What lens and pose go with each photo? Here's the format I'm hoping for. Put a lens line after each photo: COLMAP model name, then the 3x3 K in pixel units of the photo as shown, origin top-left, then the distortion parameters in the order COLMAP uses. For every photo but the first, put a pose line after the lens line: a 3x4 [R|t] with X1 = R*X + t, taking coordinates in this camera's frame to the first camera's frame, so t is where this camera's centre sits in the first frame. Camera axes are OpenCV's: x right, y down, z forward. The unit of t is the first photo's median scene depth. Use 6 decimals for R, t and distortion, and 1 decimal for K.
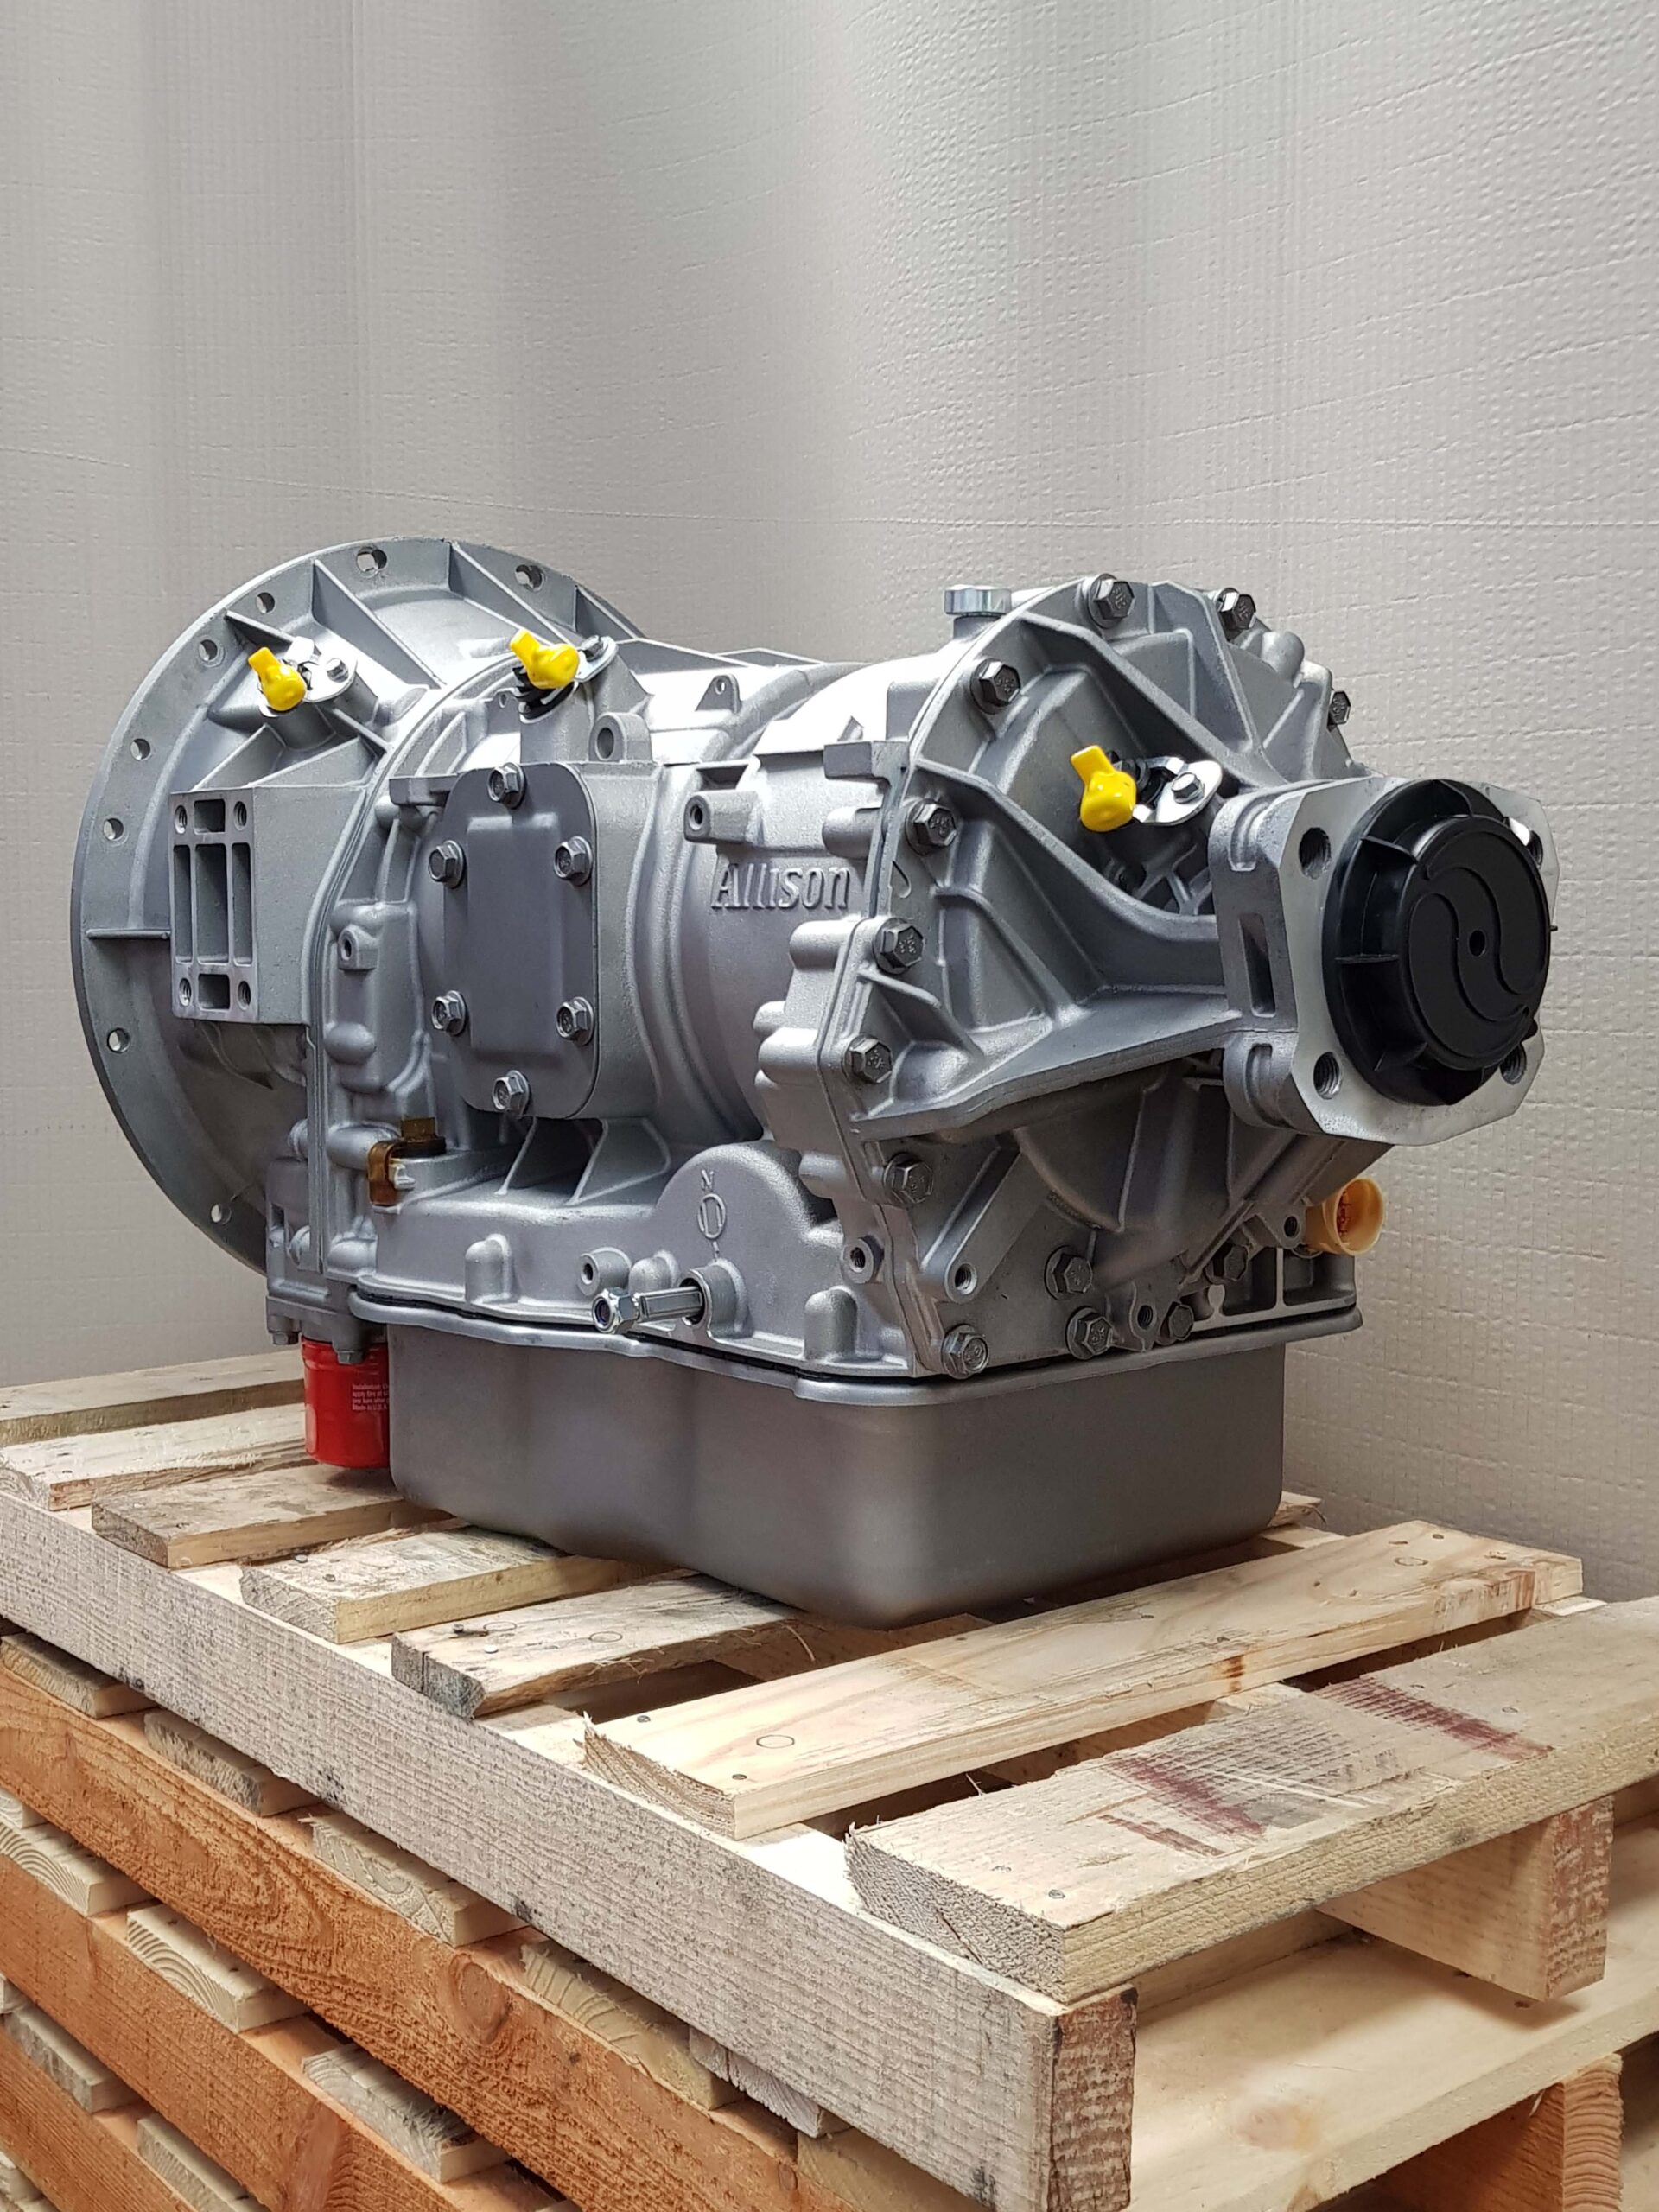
lens RADIAL K [[2459.1, 0, 787.2], [0, 2459.1, 1105.5], [0, 0, 1]] dist [0.114935, -0.392869]
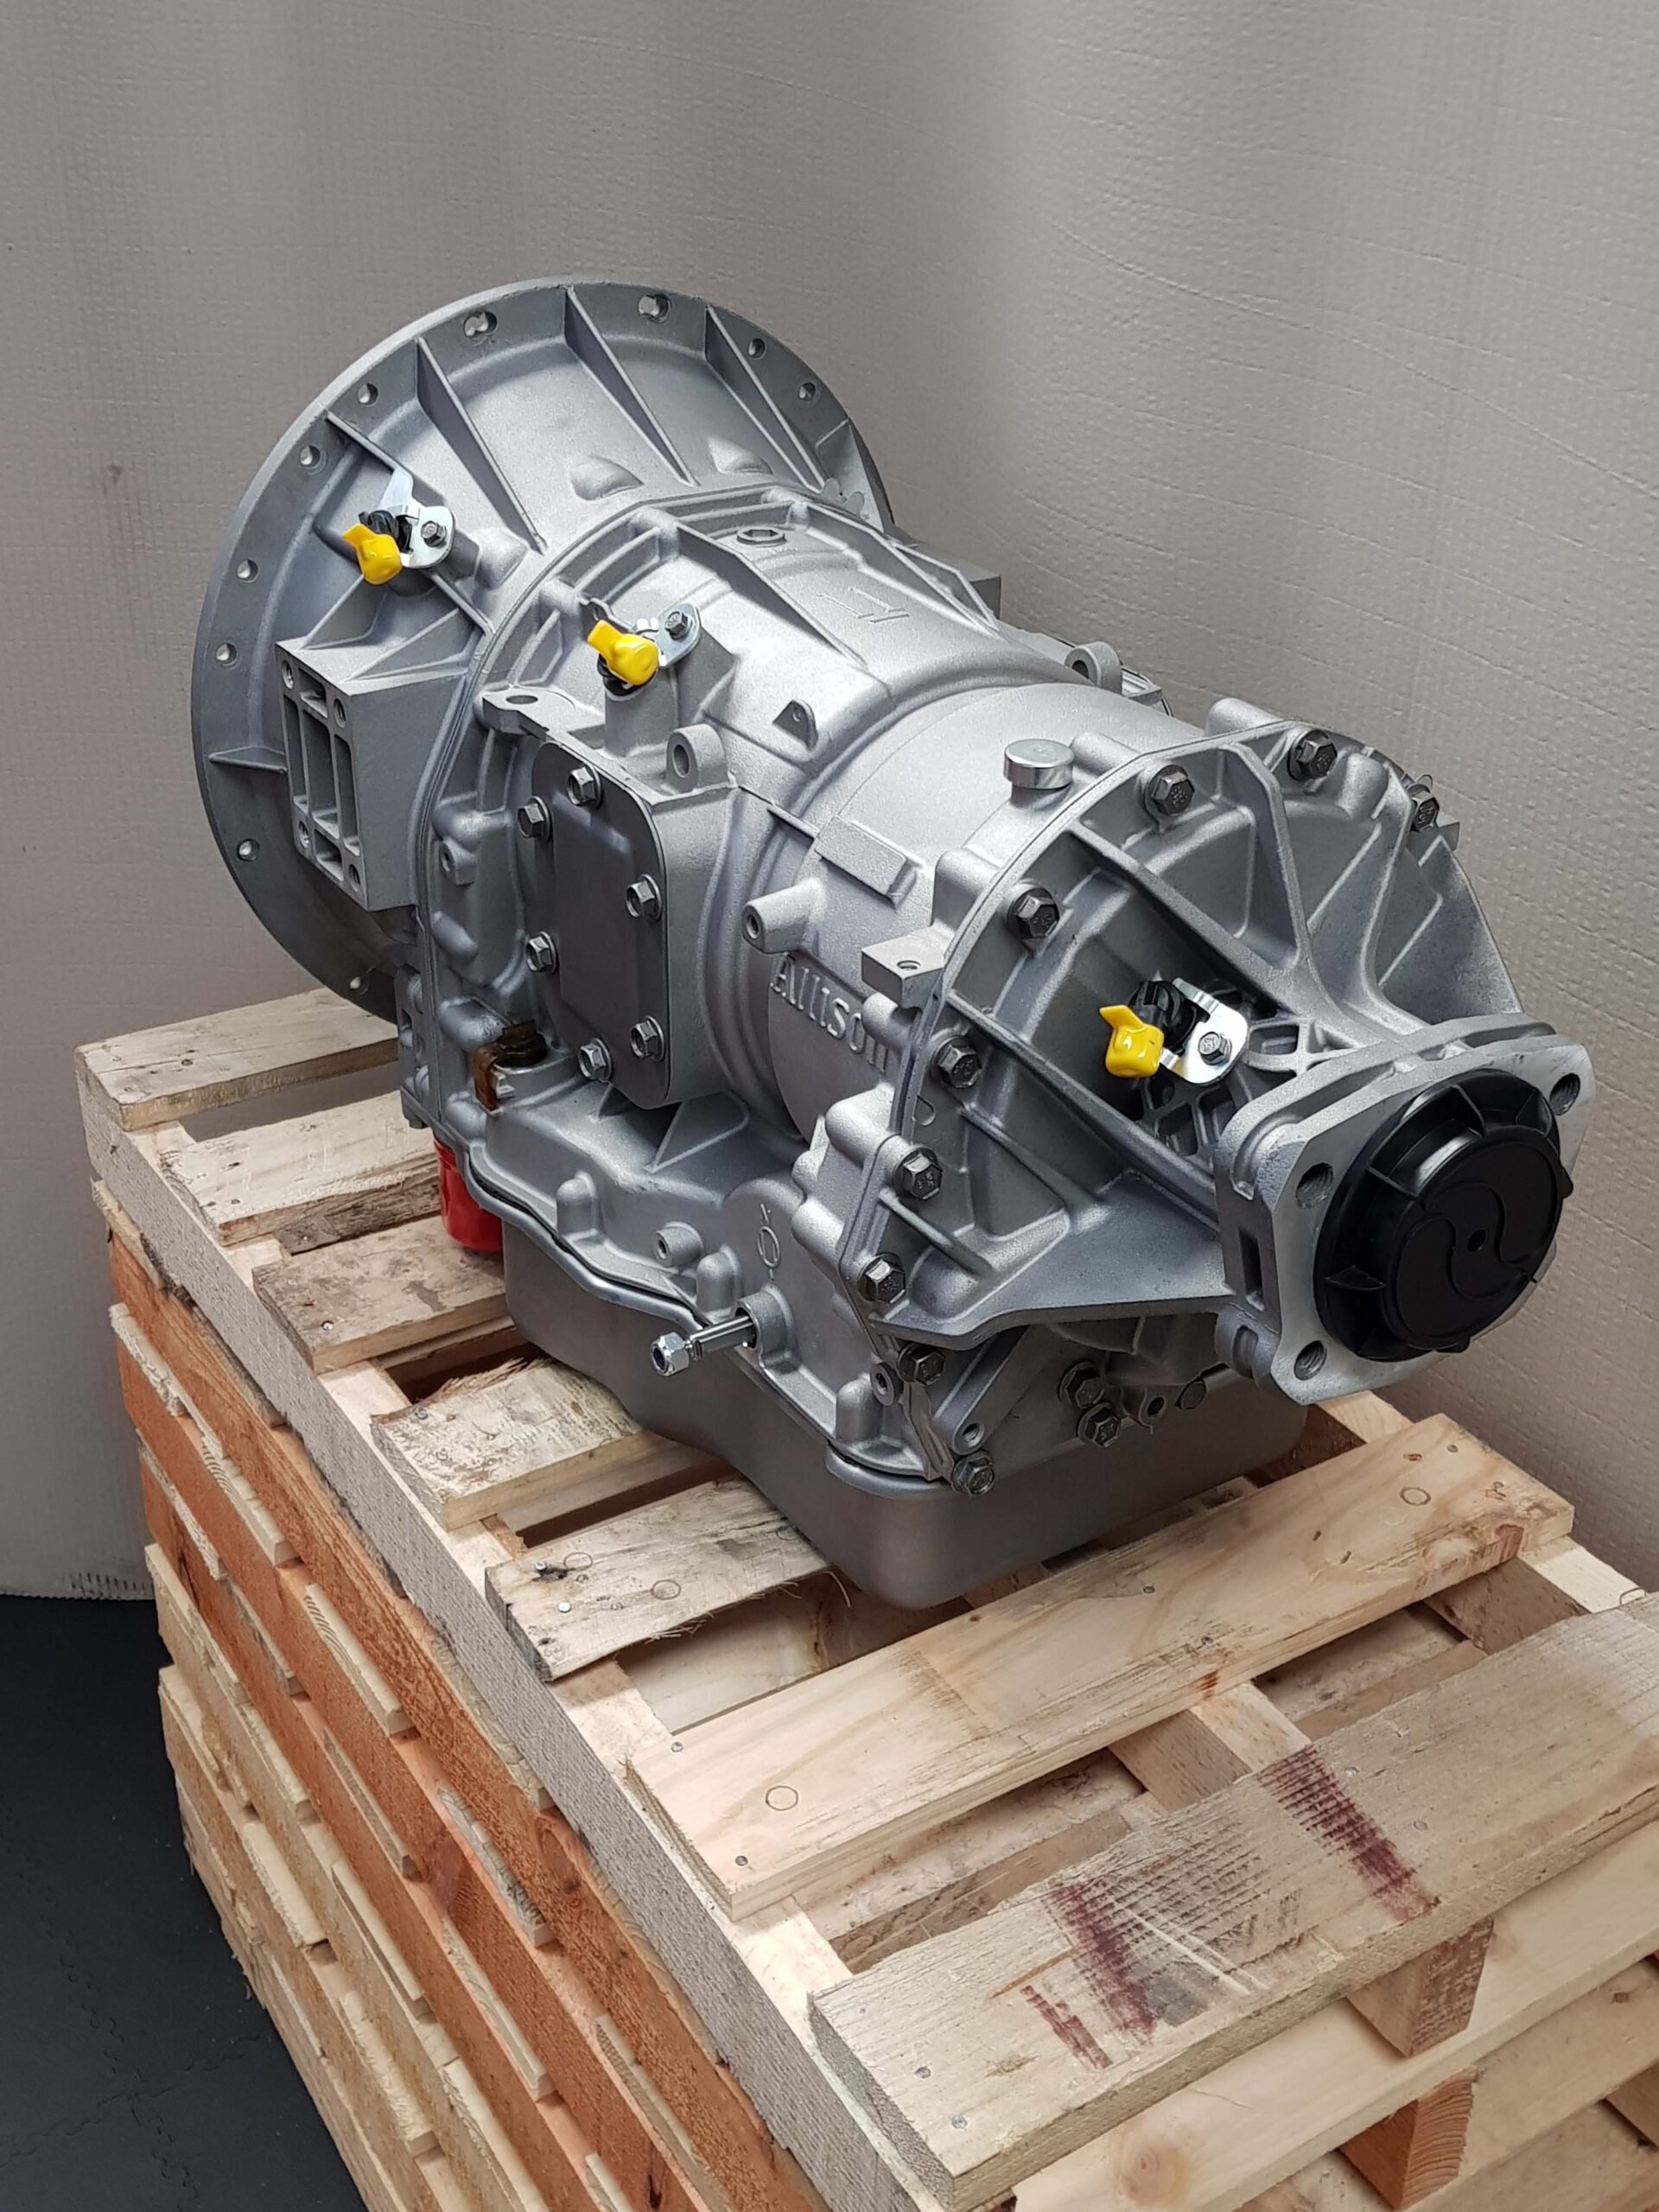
lens RADIAL K [[2424.1, 0, 829.5], [0, 2424.1, 1106.0], [0, 0, 1]] dist [0.115261, -0.381782]
pose [[0.994480, 0.064637, -0.082648, 0.077297], [-0.025219, 0.911871, 0.409700, -0.434932], [0.101847, -0.405355, 0.908468, 0.067850]]
